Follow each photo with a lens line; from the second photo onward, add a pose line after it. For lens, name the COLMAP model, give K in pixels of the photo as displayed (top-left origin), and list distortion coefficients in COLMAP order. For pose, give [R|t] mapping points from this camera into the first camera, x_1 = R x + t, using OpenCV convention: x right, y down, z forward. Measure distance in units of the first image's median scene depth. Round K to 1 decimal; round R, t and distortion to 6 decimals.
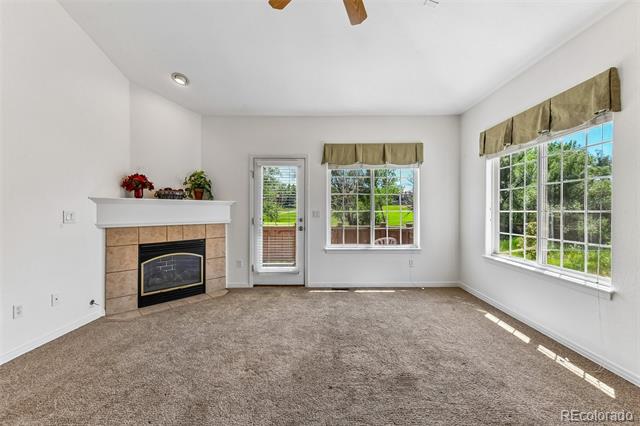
lens RADIAL K [[250.7, 0, 319.4], [0, 250.7, 212.6], [0, 0, 1]] dist [0.005779, -0.000808]
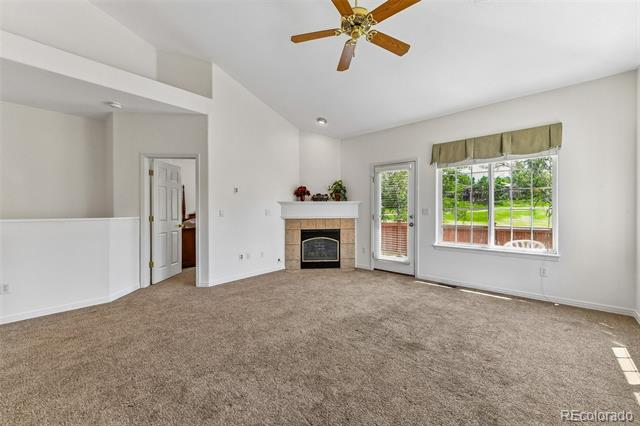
lens RADIAL K [[250.7, 0, 324.5], [0, 250.7, 211.9], [0, 0, 1]] dist [0.005779, -0.000808]
pose [[0.750853, 0.004649, -0.660453, 0.416338], [-0.000707, 0.999980, 0.006236, 0.000743], [0.660469, -0.004215, 0.750841, -0.103130]]
